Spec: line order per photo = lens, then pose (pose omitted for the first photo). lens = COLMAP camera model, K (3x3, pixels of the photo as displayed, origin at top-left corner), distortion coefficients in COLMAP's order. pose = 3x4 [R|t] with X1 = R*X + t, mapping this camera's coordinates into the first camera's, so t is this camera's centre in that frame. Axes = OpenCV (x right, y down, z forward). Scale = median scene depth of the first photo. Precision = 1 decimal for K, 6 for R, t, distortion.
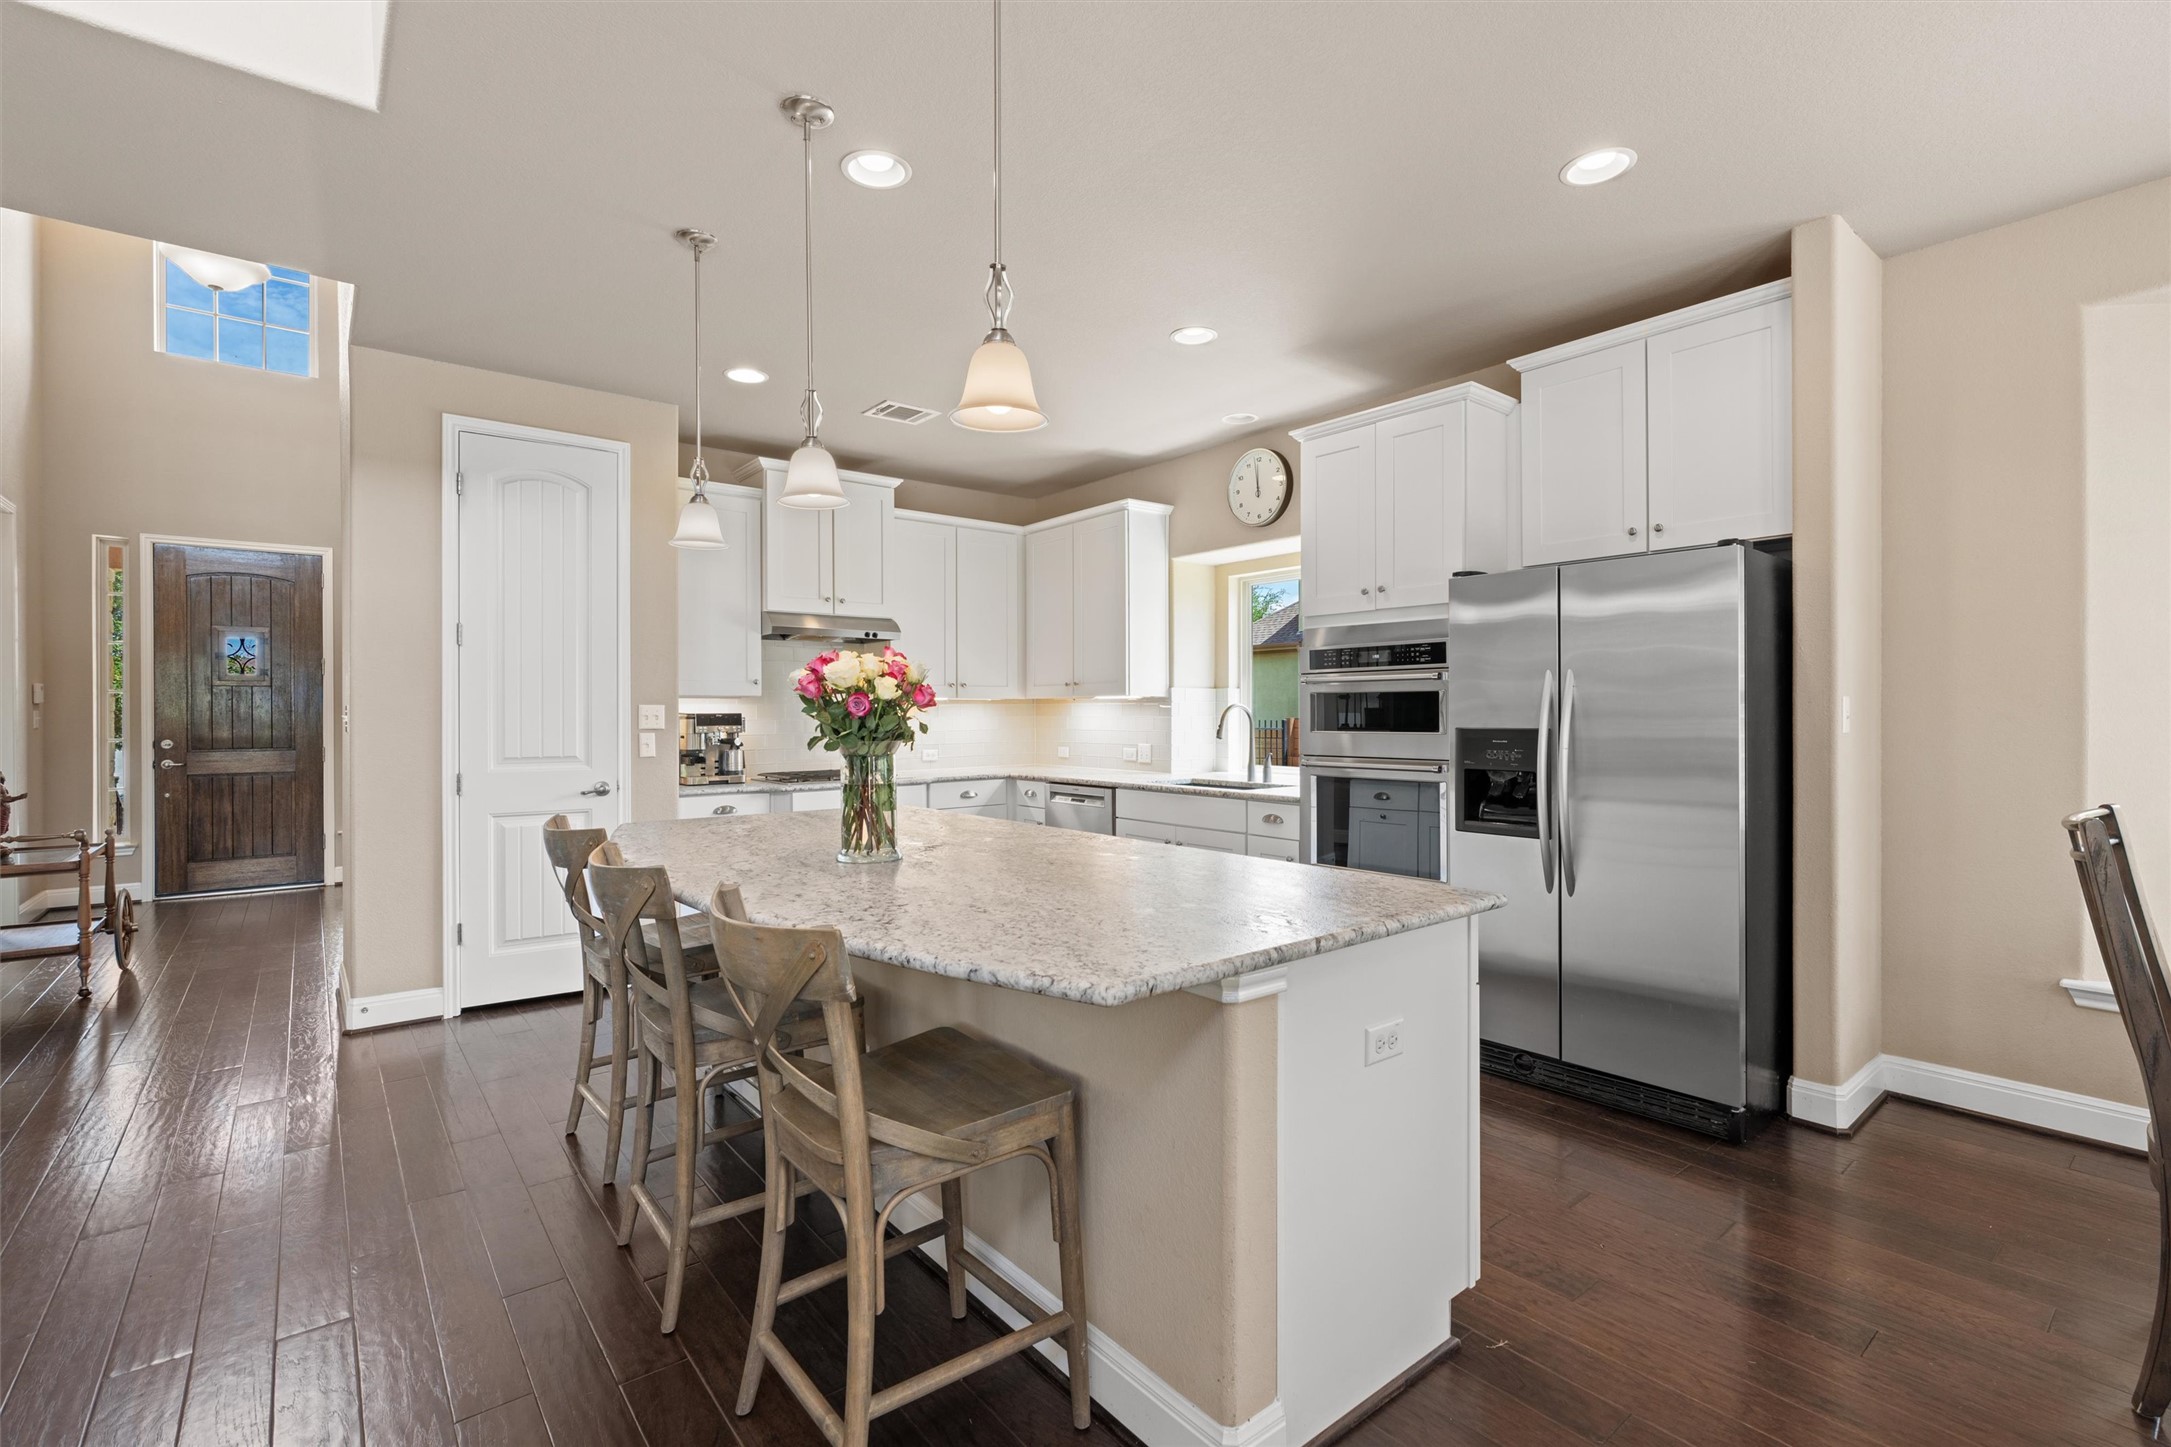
lens RADIAL K [[981.5, 0, 1084.7], [0, 981.5, 722.0], [0, 0, 1]] dist [-0.004732, 0.005229]
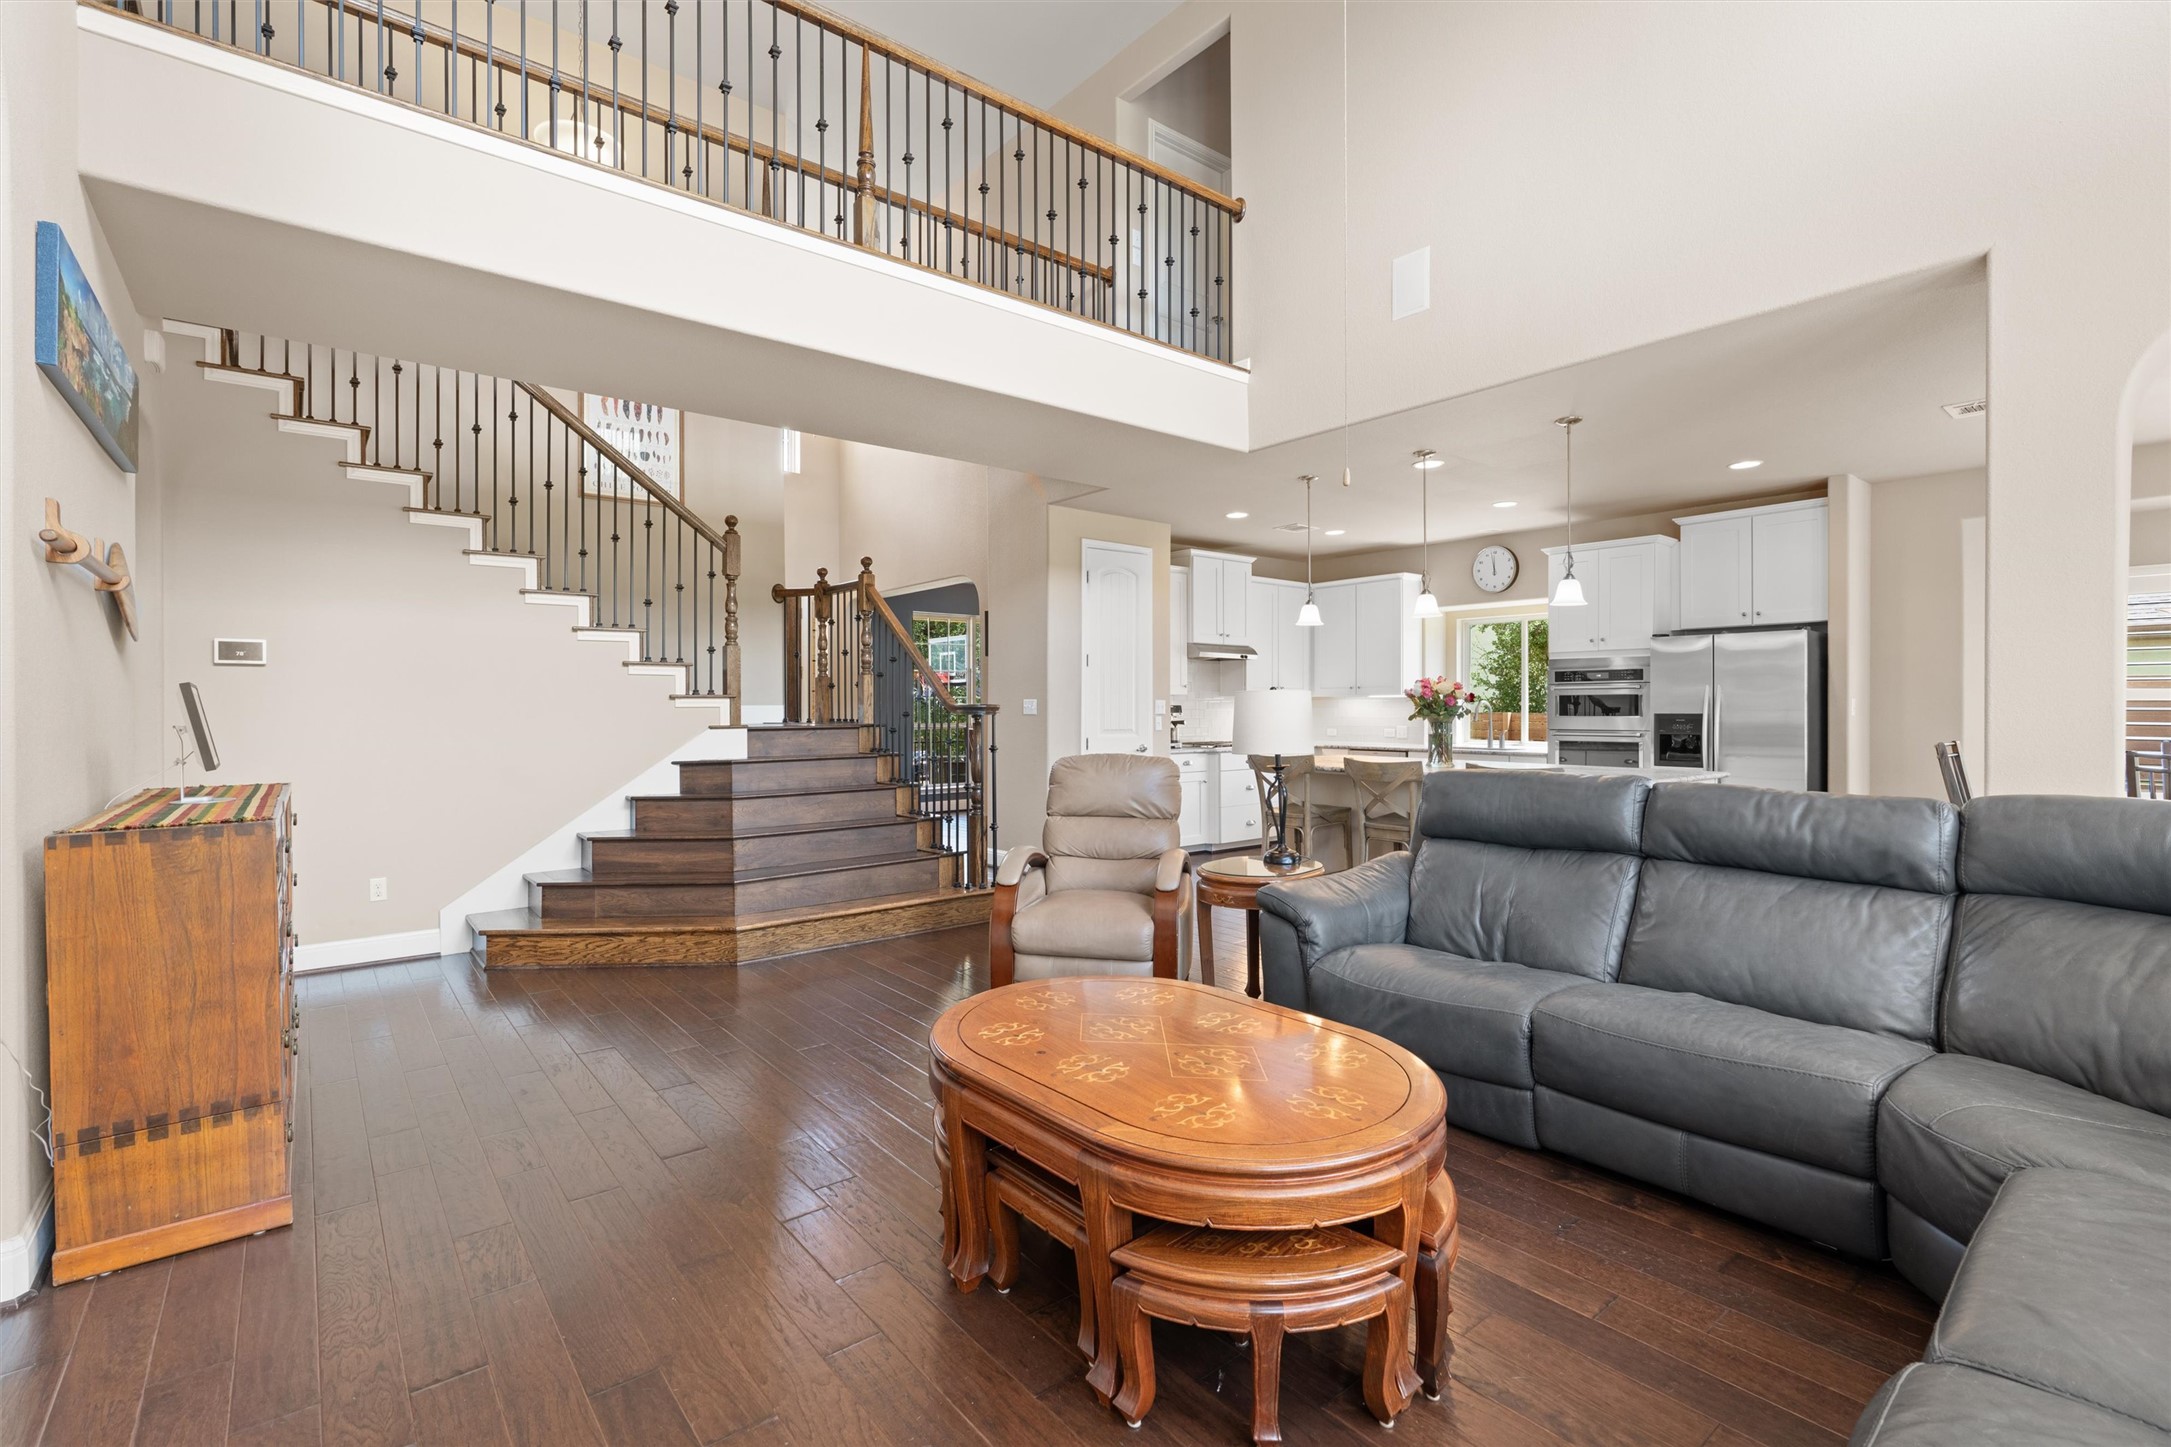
lens RADIAL K [[981.5, 0, 1086.1], [0, 981.5, 714.5], [0, 0, 1]] dist [-0.004732, 0.005229]
pose [[0.999959, 0.007980, -0.004188, -0.739175], [-0.008005, 0.999950, -0.005996, 0.028016], [0.004140, 0.006029, 0.999973, -0.952998]]
